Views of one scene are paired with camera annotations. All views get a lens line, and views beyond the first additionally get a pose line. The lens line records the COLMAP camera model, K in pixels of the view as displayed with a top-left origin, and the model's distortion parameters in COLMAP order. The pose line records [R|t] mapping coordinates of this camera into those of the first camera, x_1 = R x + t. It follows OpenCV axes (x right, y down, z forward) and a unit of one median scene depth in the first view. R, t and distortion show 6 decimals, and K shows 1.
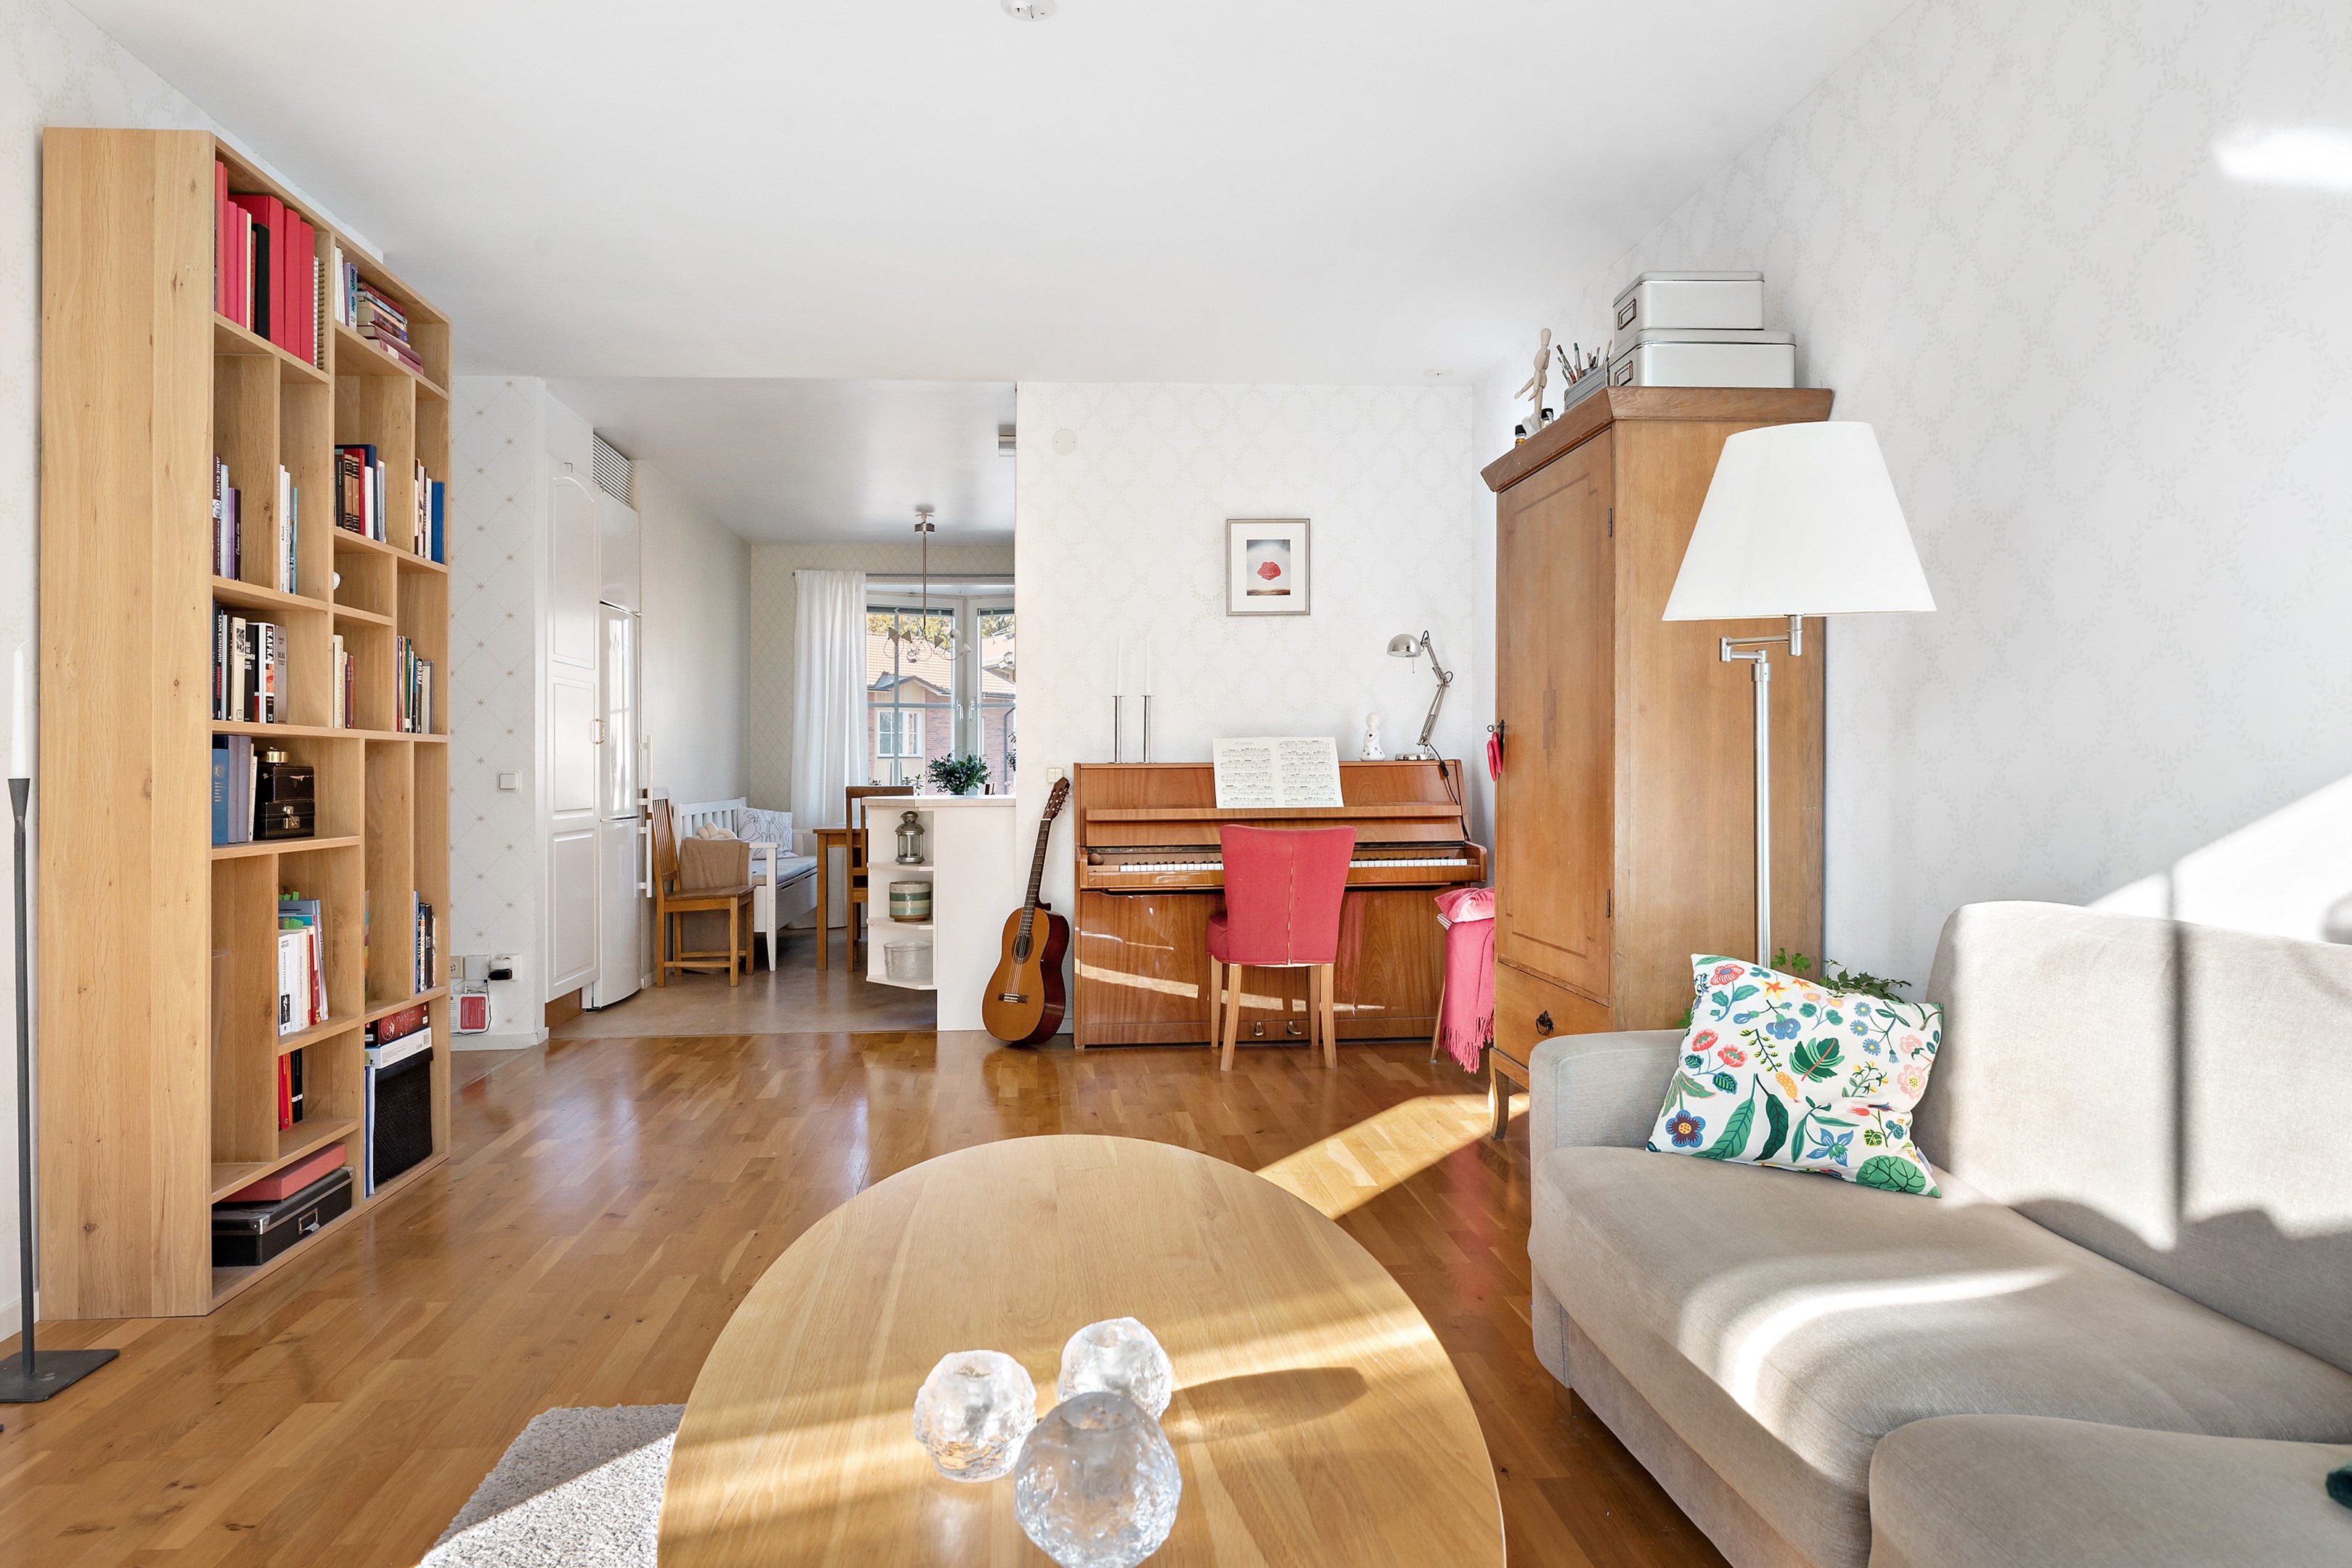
lens RADIAL K [[1372.2, 0, 1170.1], [0, 1372.2, 769.7], [0, 0, 1]] dist [-0.000080, -0.000060]
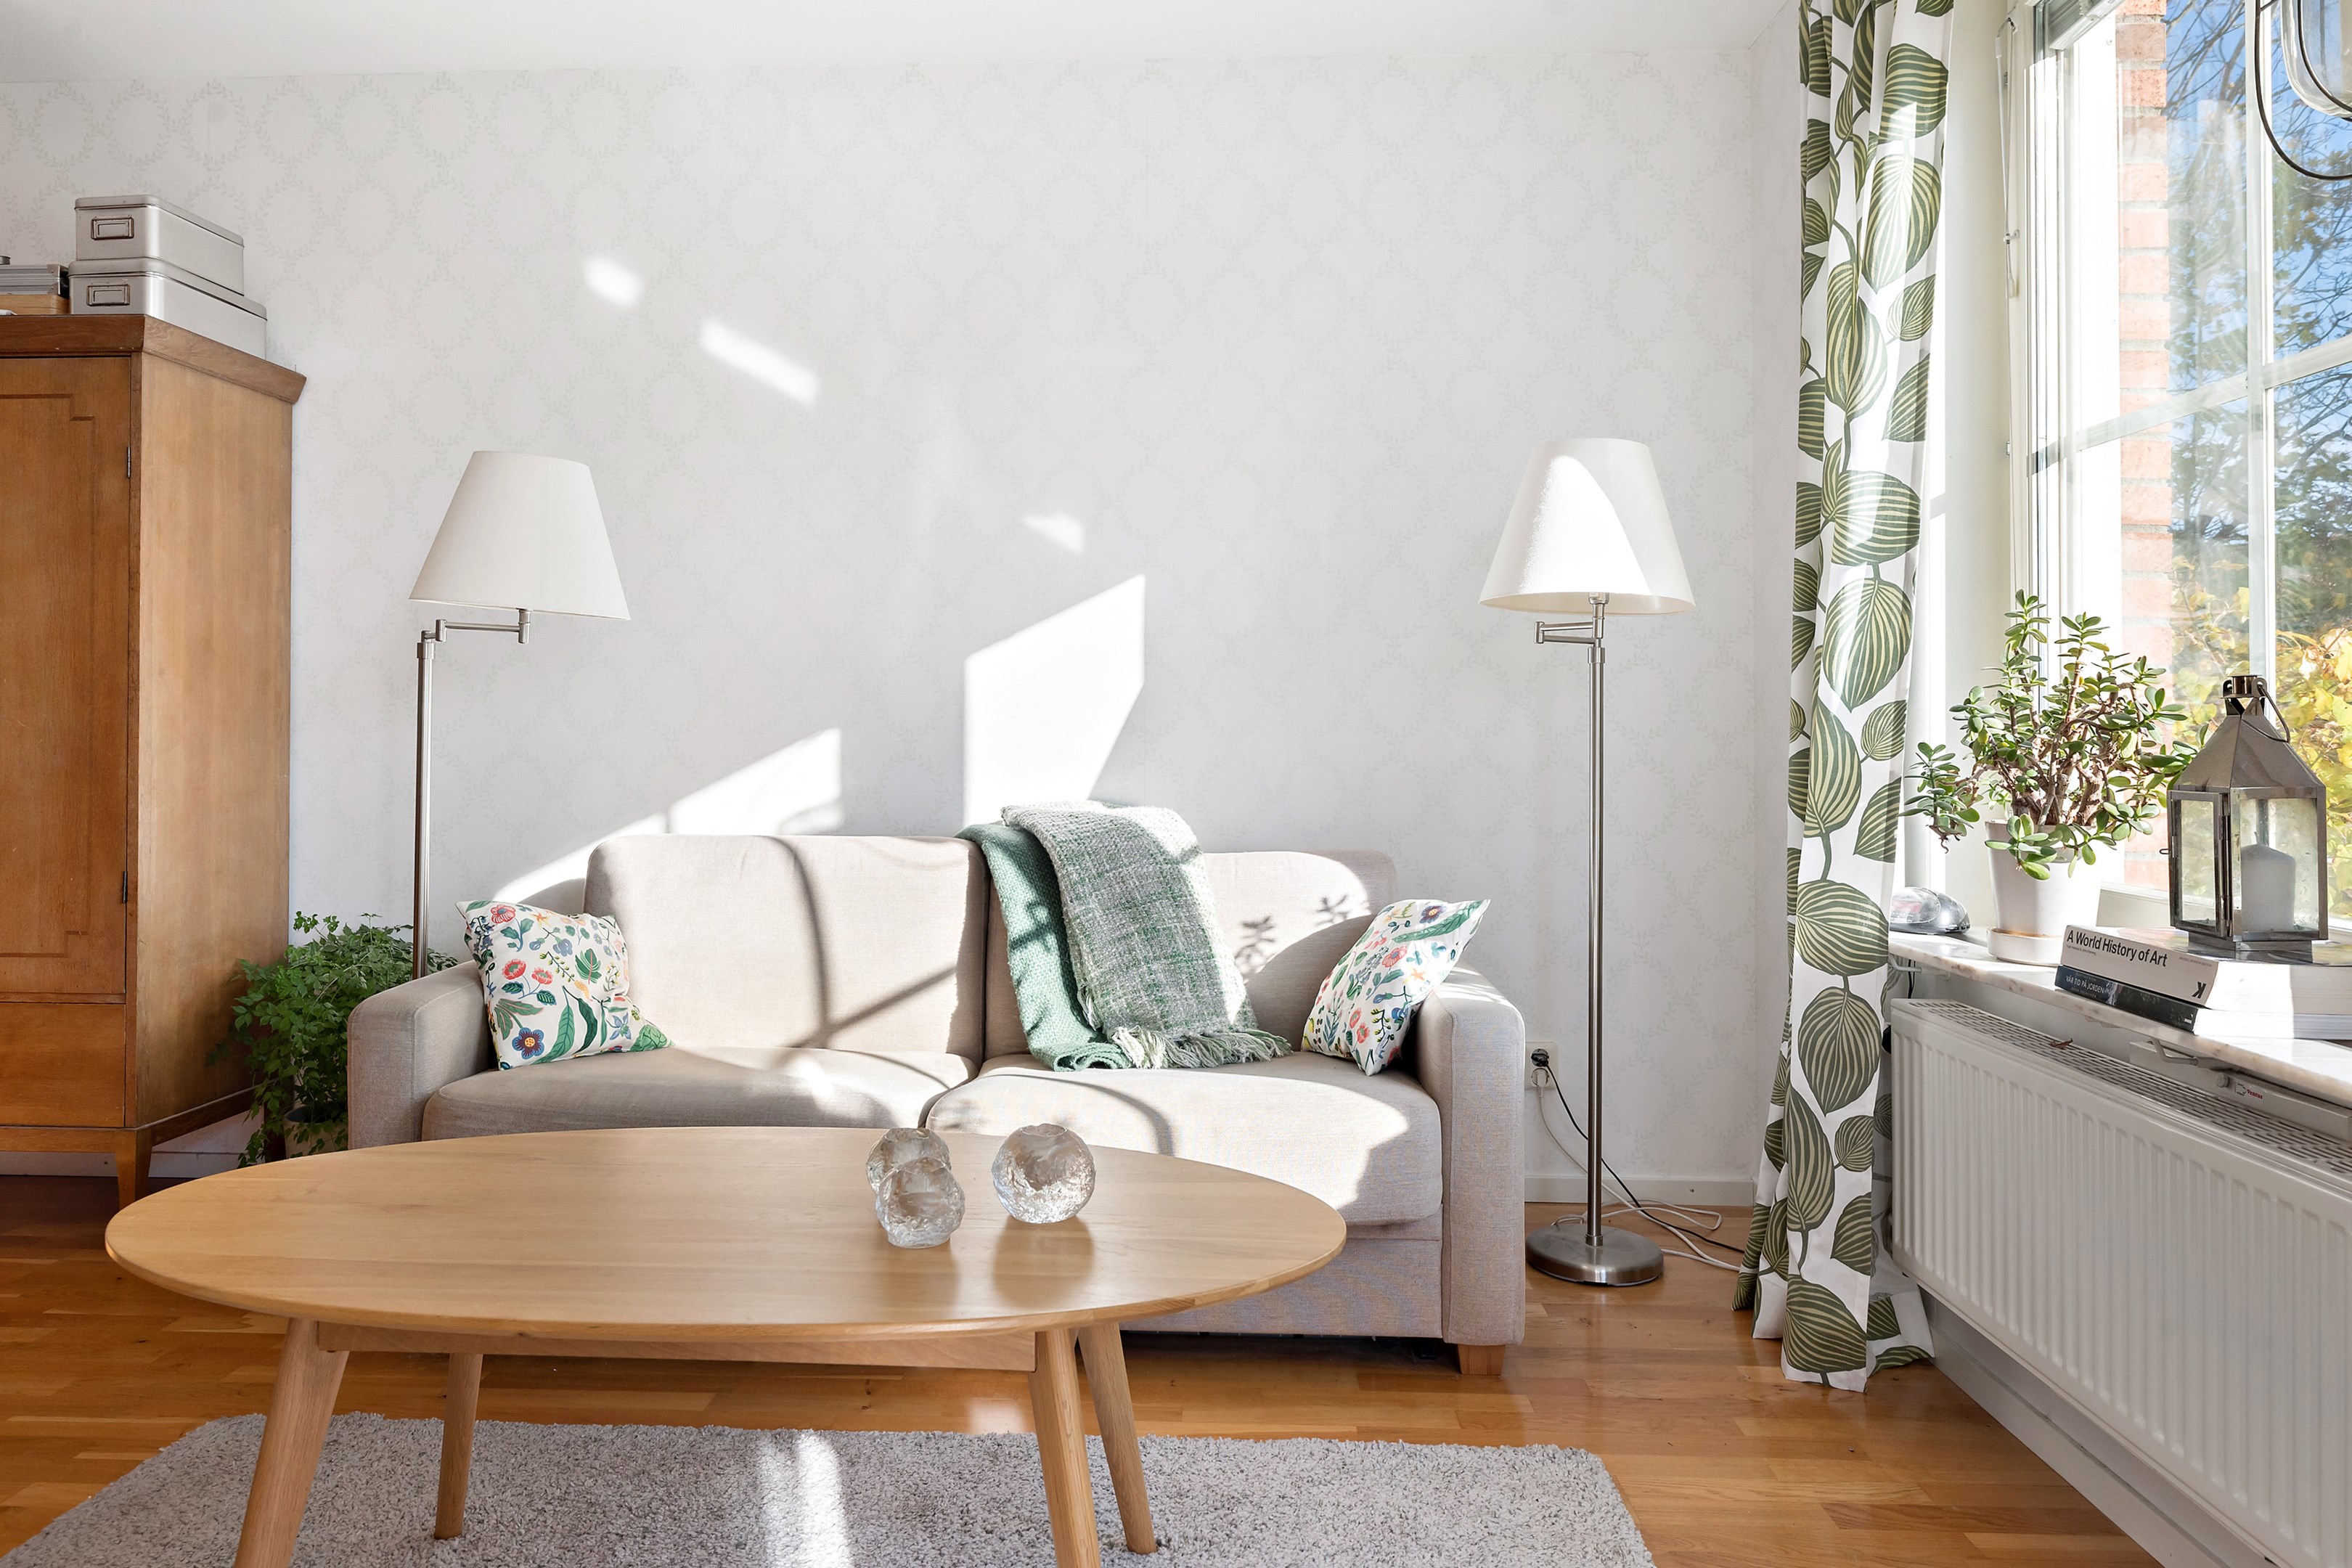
lens RADIAL K [[1511.0, 0, 1159.2], [0, 1511.0, 738.0], [0, 0, 1]] dist [-0.001771, -0.000884]
pose [[0.126420, 0.001861, 0.991975, -0.841257], [-0.003087, 0.999994, -0.001483, 0.000025], [-0.991972, -0.002875, 0.126425, 0.297380]]
